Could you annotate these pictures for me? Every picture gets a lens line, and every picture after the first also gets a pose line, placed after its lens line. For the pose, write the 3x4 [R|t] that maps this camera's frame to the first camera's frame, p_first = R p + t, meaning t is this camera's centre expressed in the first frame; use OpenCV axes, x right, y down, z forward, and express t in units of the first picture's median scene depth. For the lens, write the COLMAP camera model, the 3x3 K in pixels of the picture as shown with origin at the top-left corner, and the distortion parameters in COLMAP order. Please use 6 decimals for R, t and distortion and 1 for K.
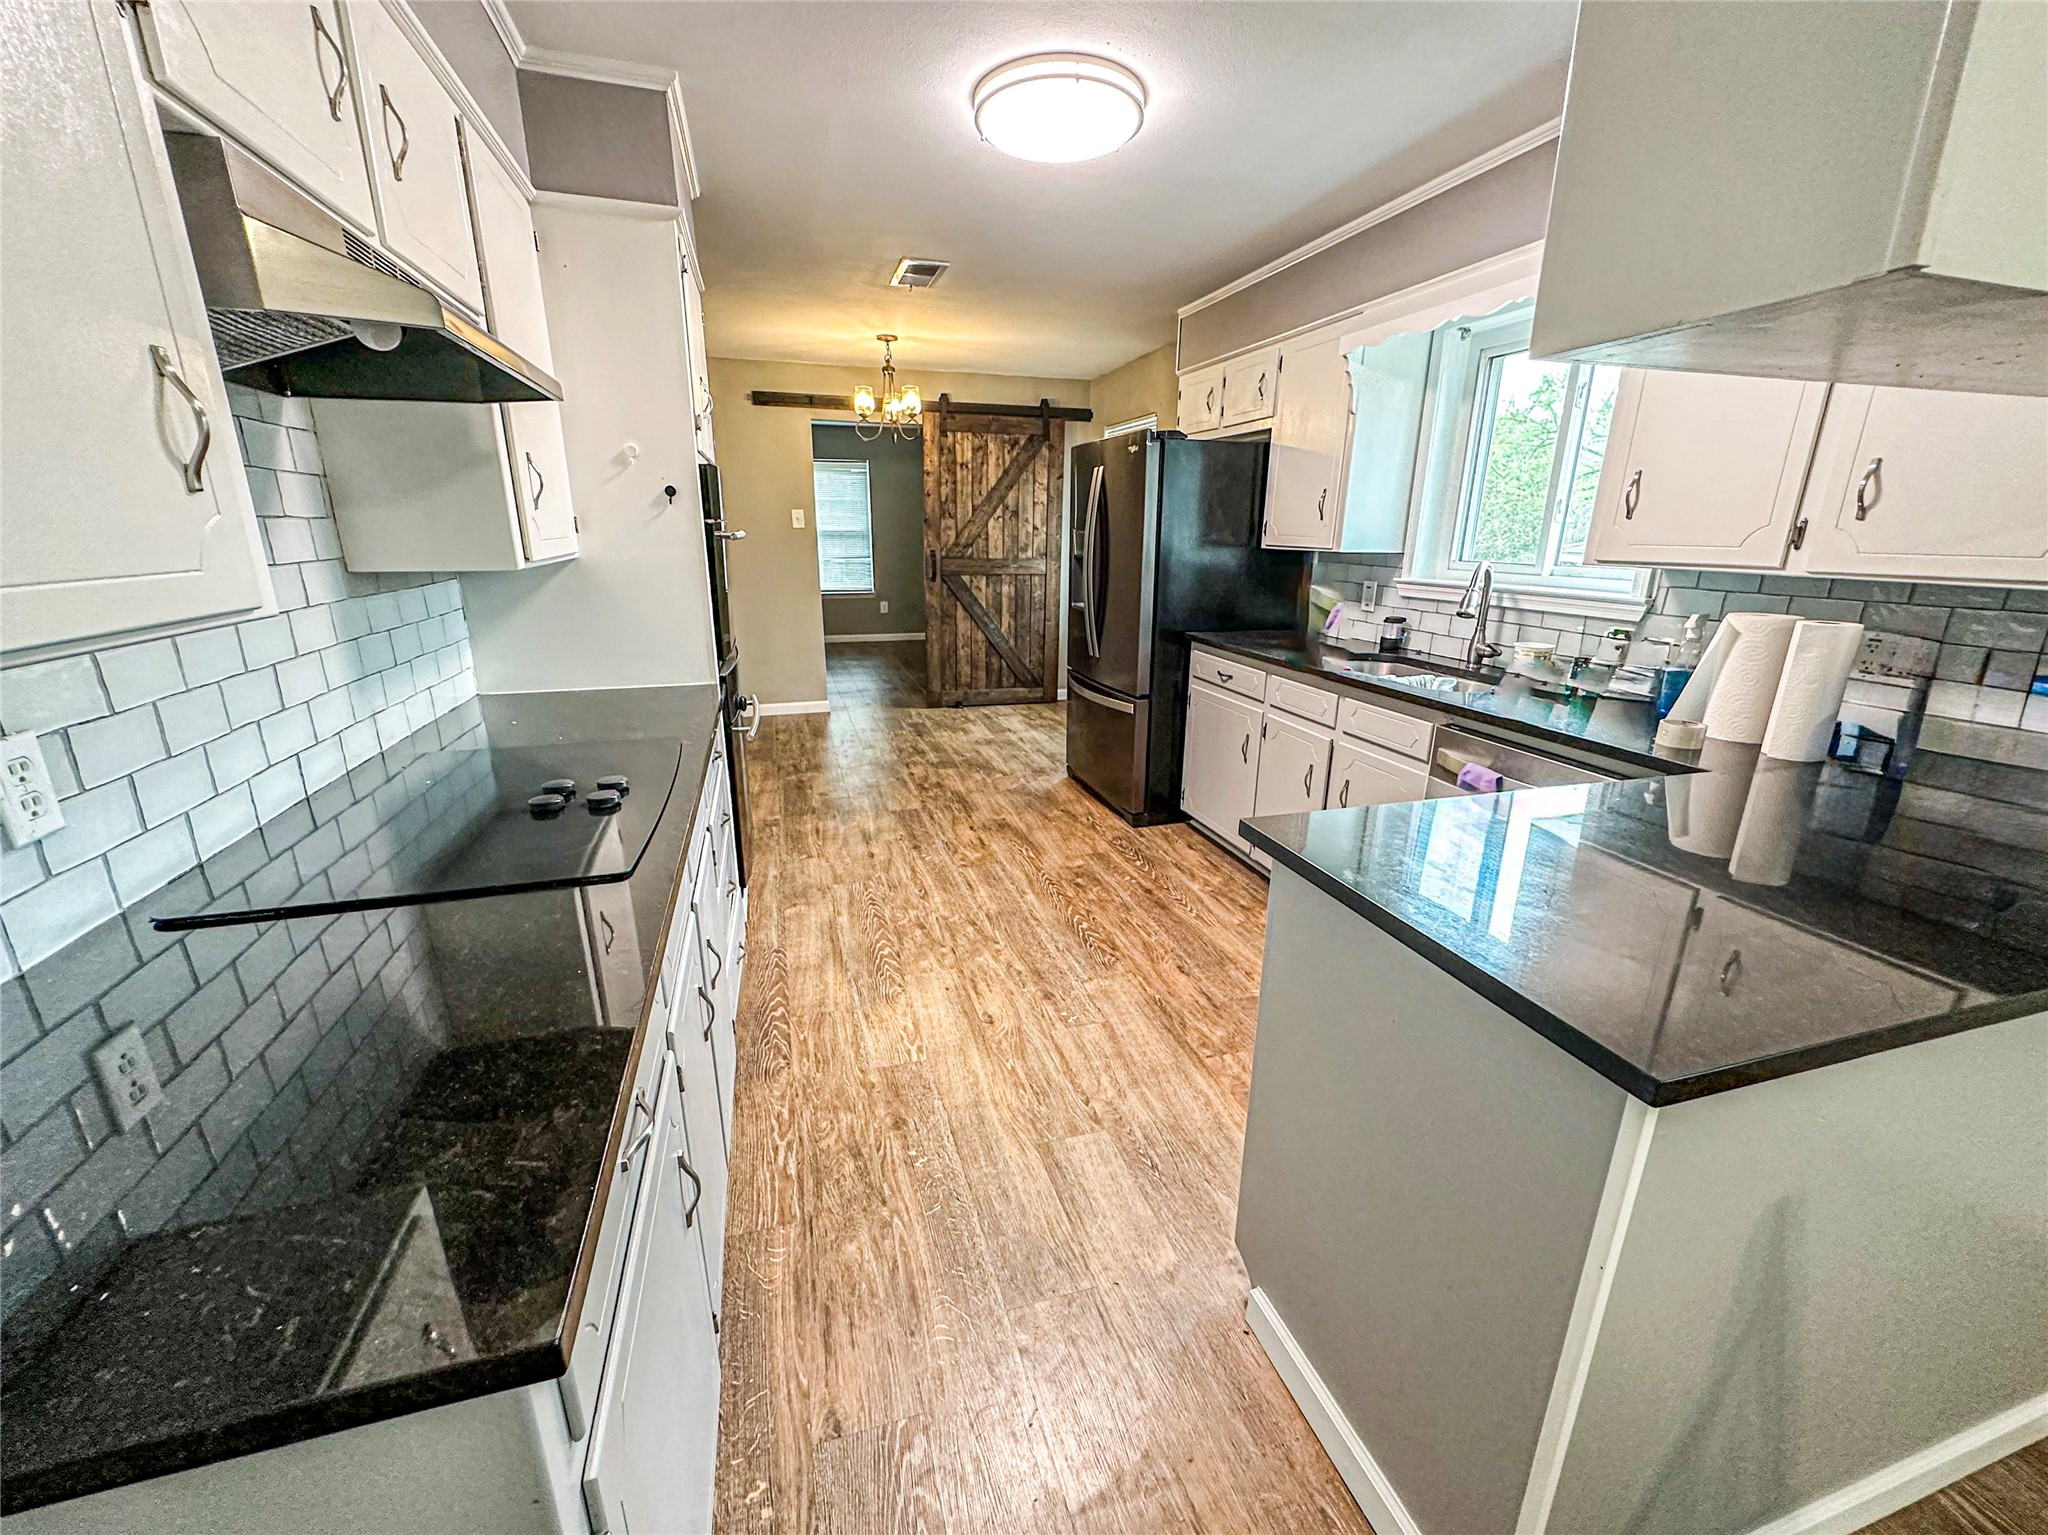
lens RADIAL K [[855.8, 0, 1028.2], [0, 855.8, 767.9], [0, 0, 1]] dist [-0.000356, -0.000094]
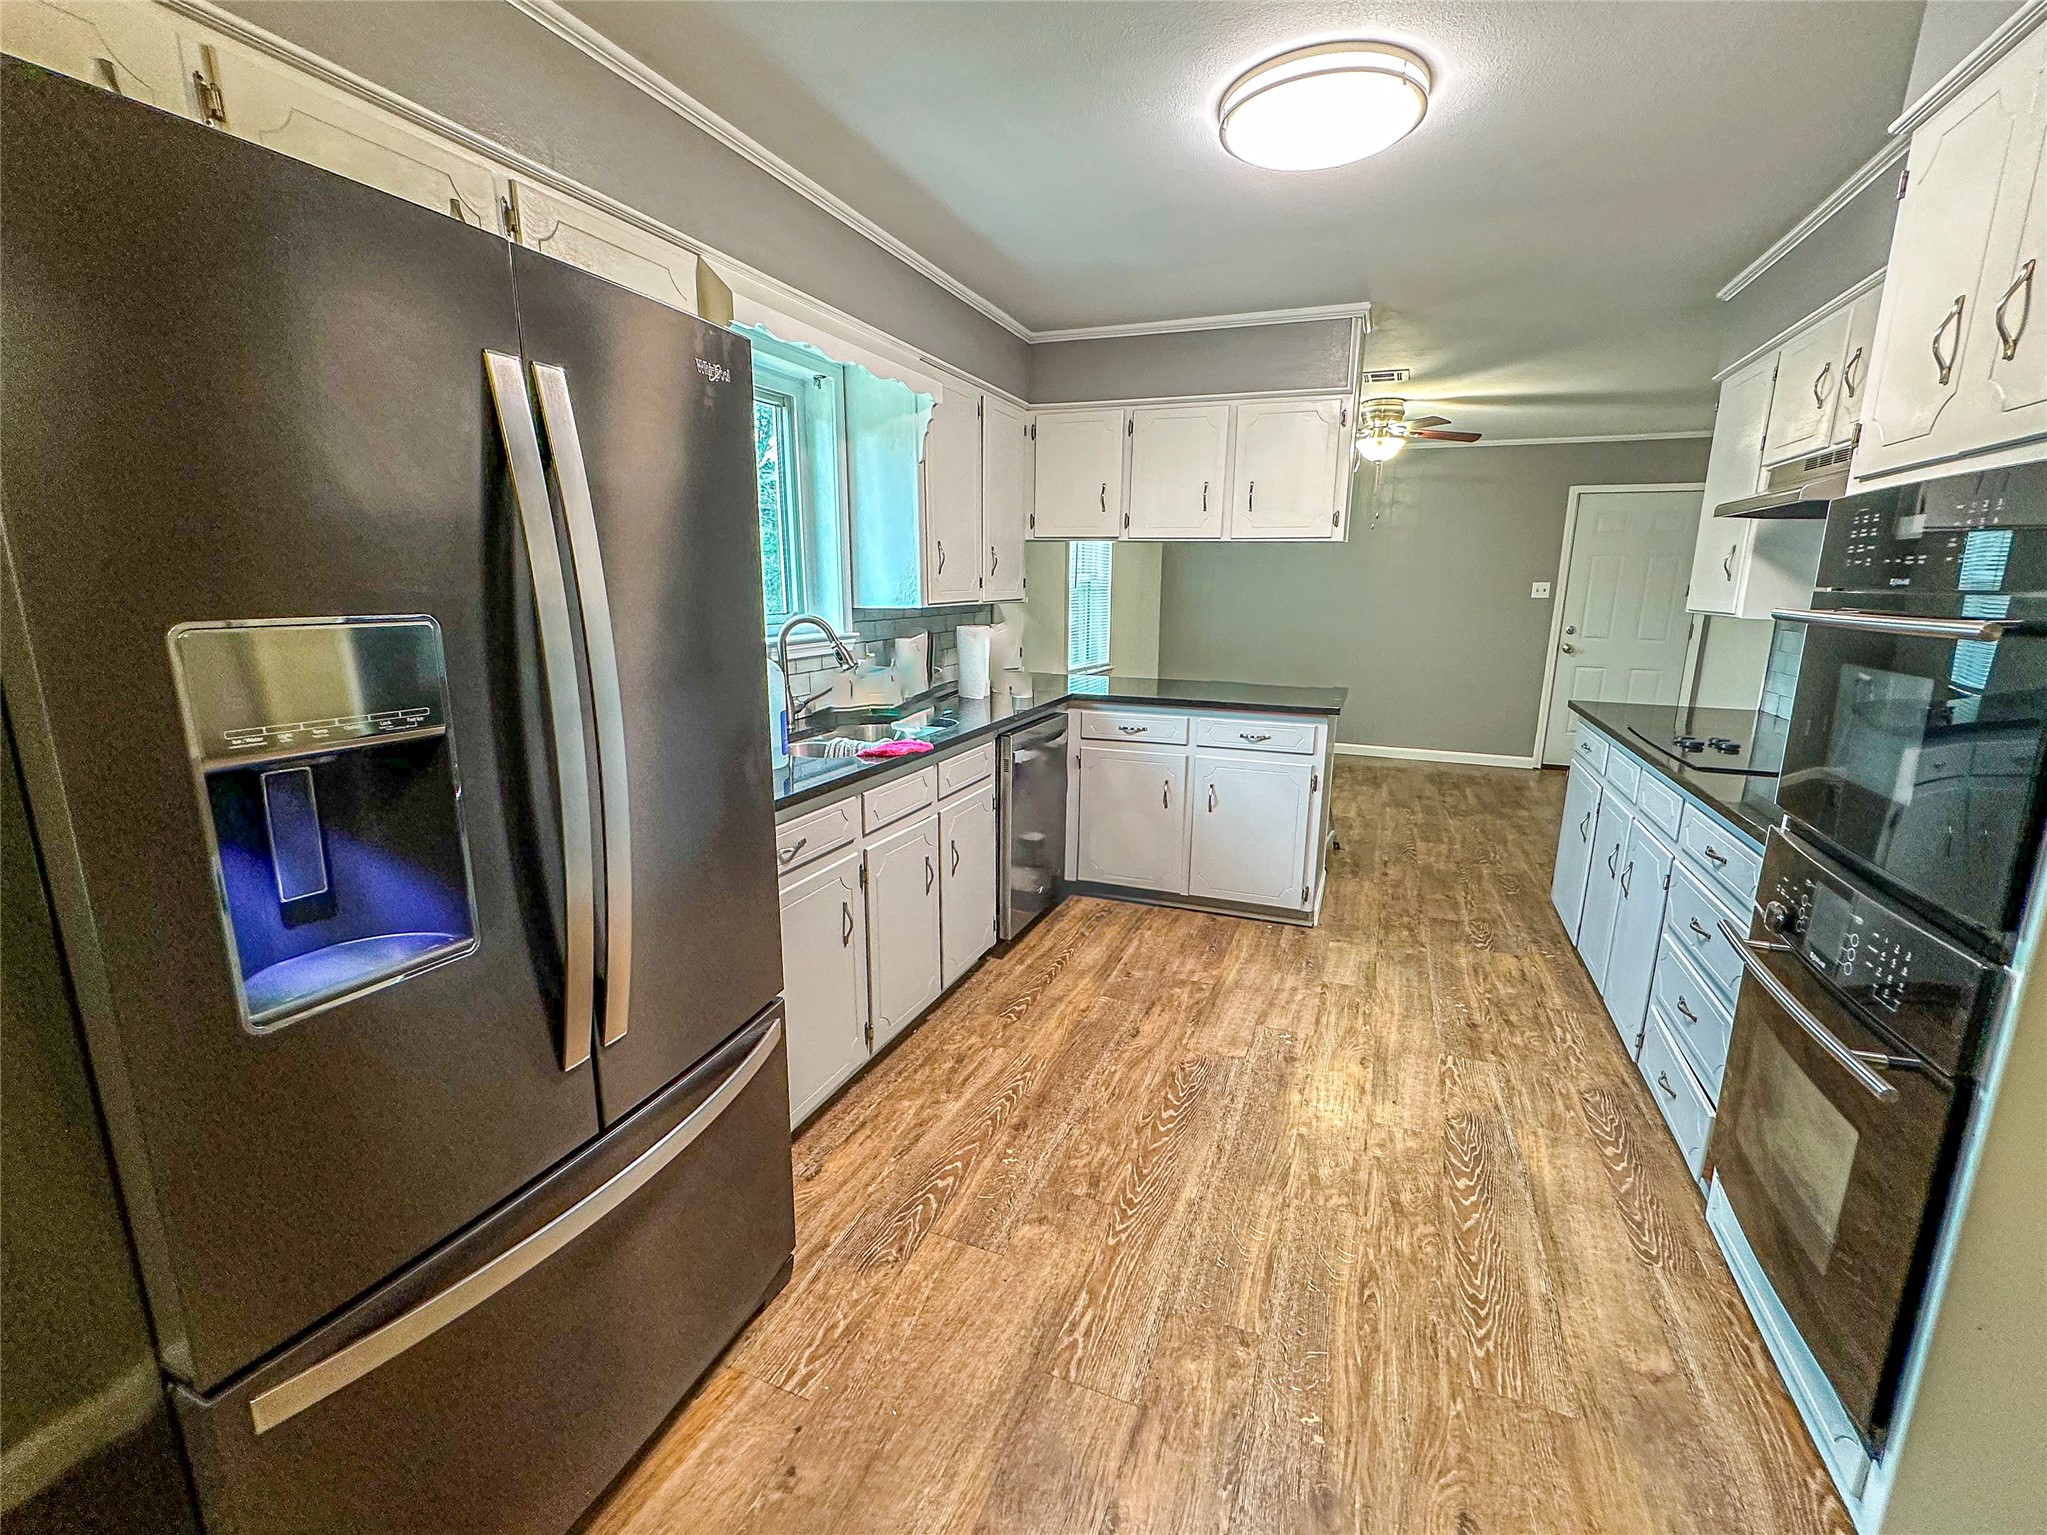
lens RADIAL K [[855.3, 0, 1027.7], [0, 855.3, 767.9], [0, 0, 1]] dist [-0.000356, -0.000094]
pose [[-0.771825, -0.150716, 0.617714, -0.262298], [0.161948, 0.892862, 0.420202, -0.431296], [-0.614865, 0.424360, -0.664725, 1.484235]]
